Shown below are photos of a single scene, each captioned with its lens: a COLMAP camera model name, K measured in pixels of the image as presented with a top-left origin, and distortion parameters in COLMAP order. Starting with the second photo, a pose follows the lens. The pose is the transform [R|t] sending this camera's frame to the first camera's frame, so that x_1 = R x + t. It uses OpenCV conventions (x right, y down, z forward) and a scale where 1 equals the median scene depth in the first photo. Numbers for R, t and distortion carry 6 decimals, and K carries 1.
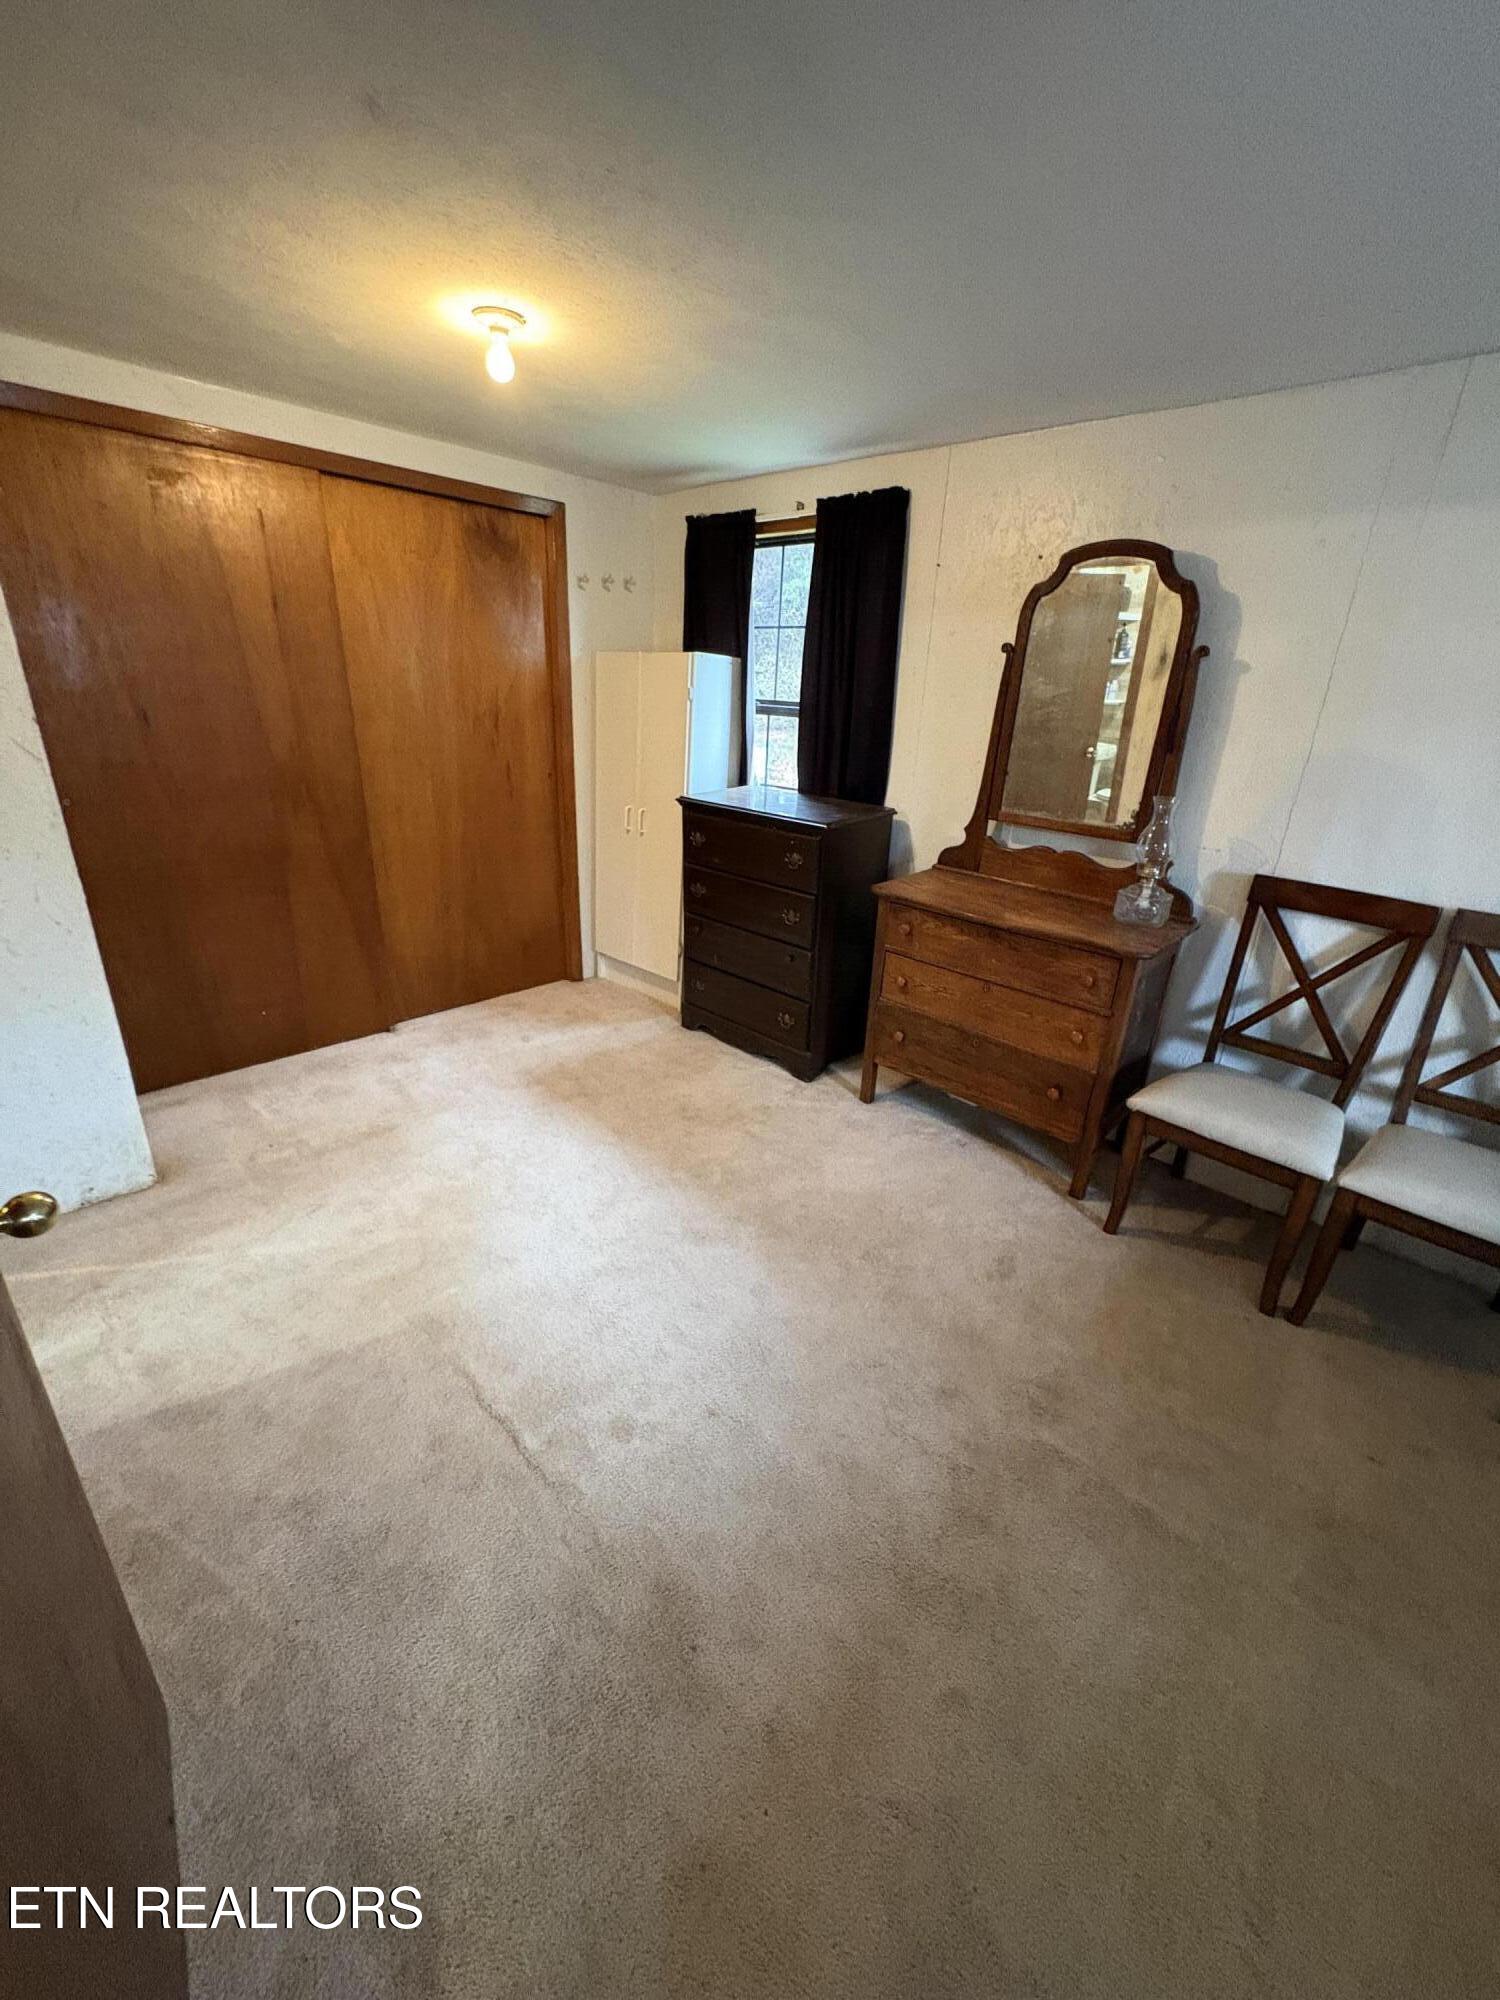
lens RADIAL K [[806.7, 0, 750.0], [0, 806.7, 1000.0], [0, 0, 1]] dist [0.000242, 0.000042]
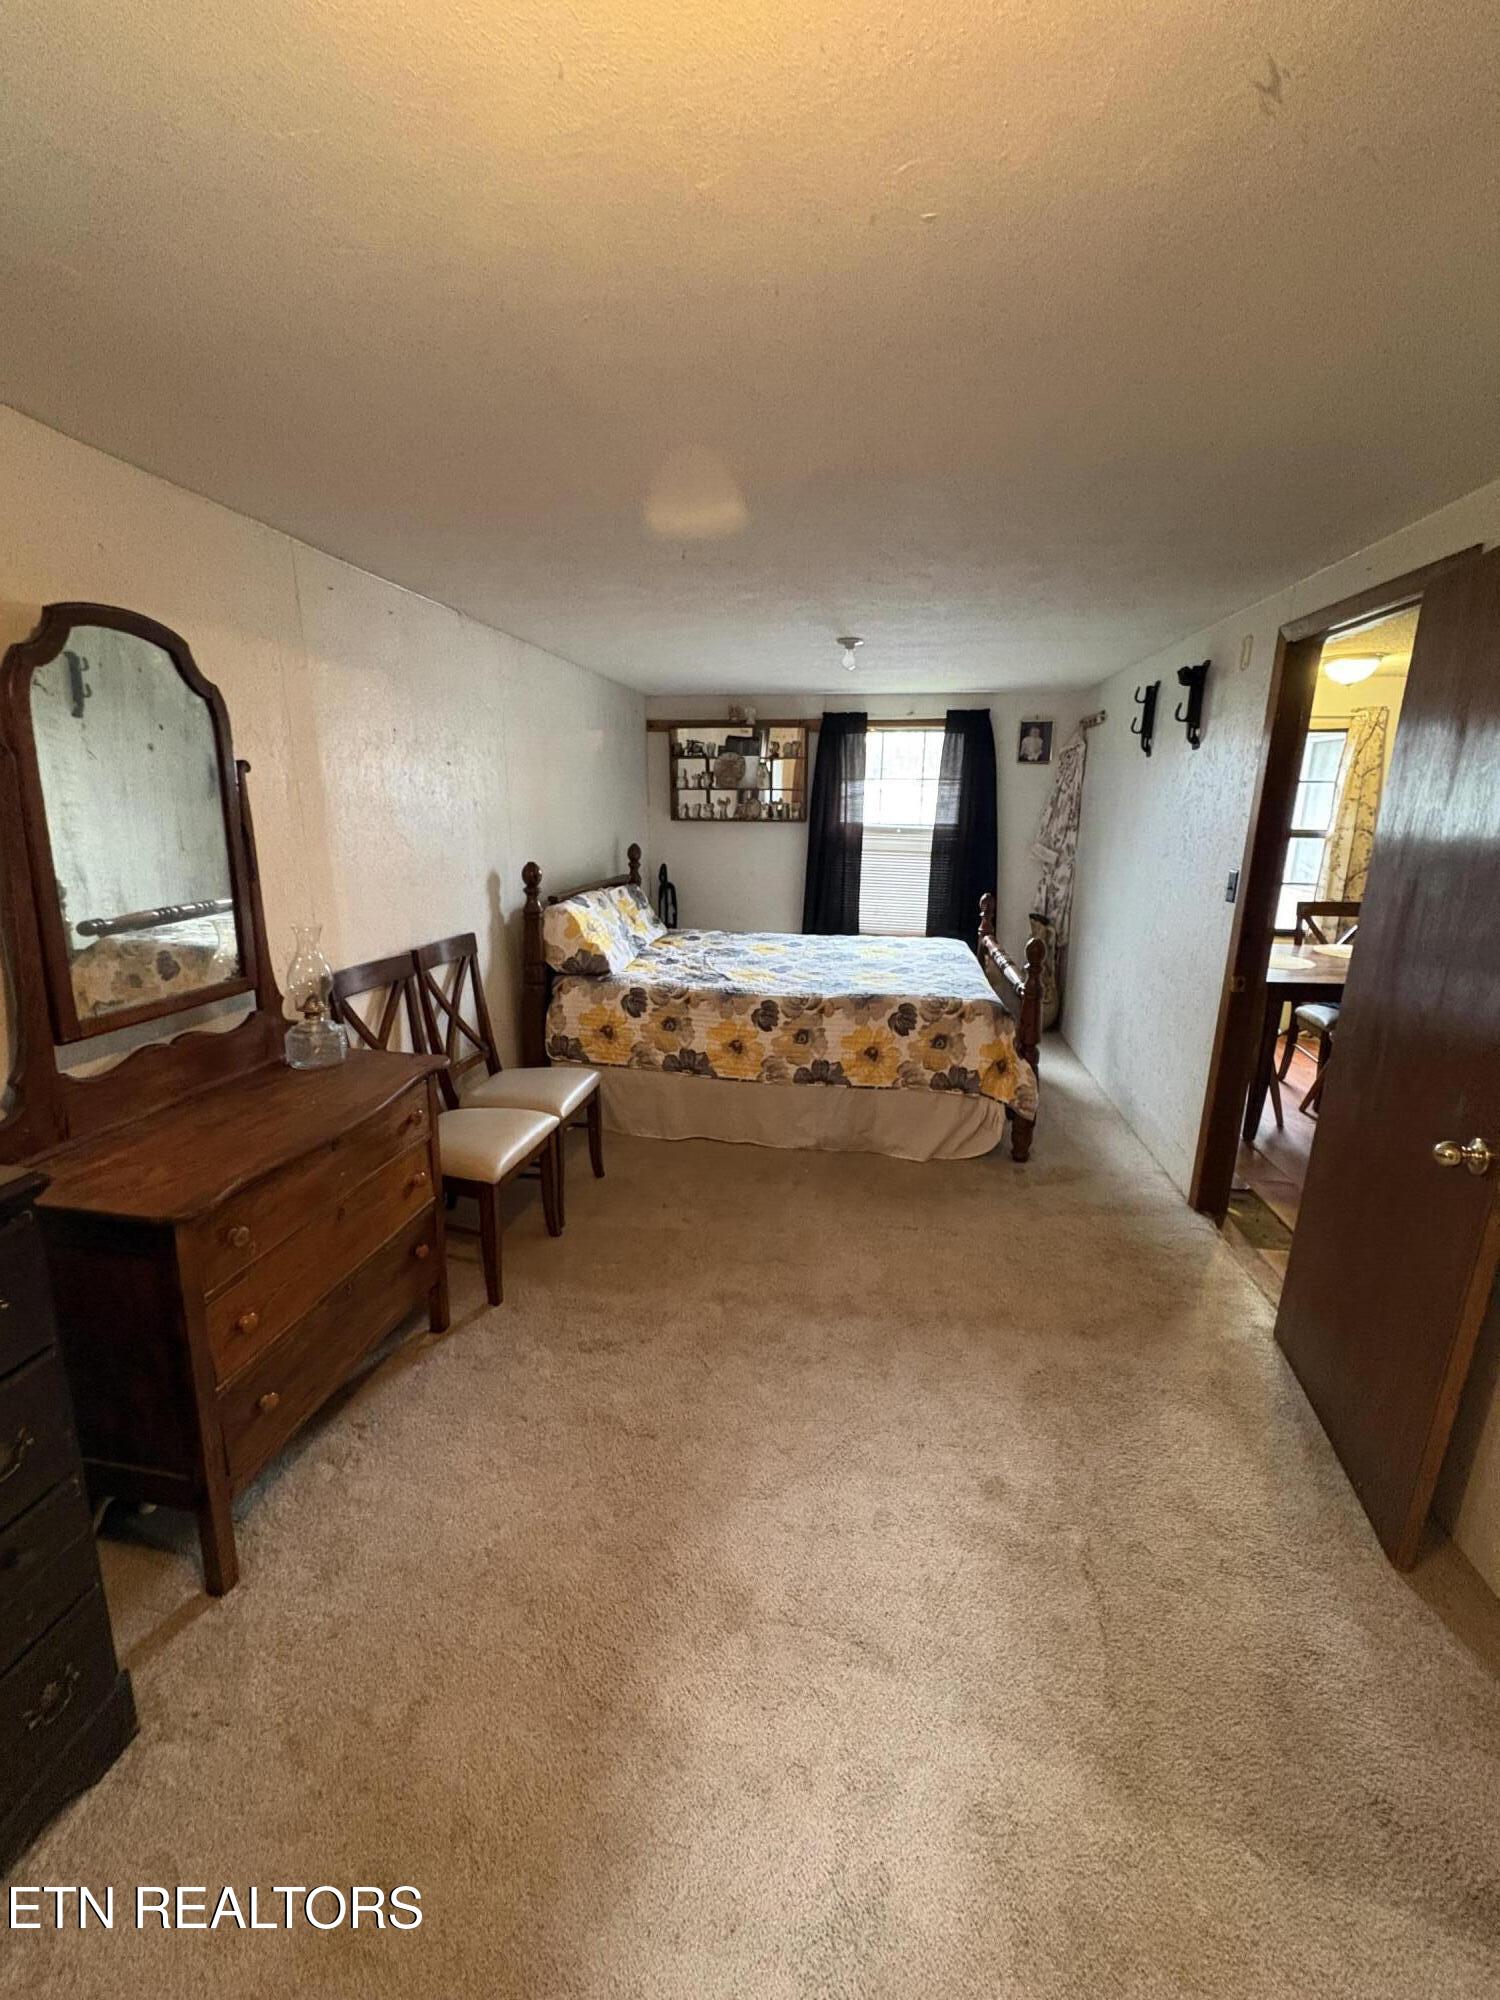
lens RADIAL K [[806.7, 0, 750.0], [0, 806.7, 1000.0], [0, 0, 1]] dist [0.000242, 0.000042]
pose [[-0.577311, -0.243076, 0.779504, -0.507266], [0.262751, 0.848578, 0.459213, -0.479755], [-0.773094, 0.469924, -0.426025, 1.079343]]
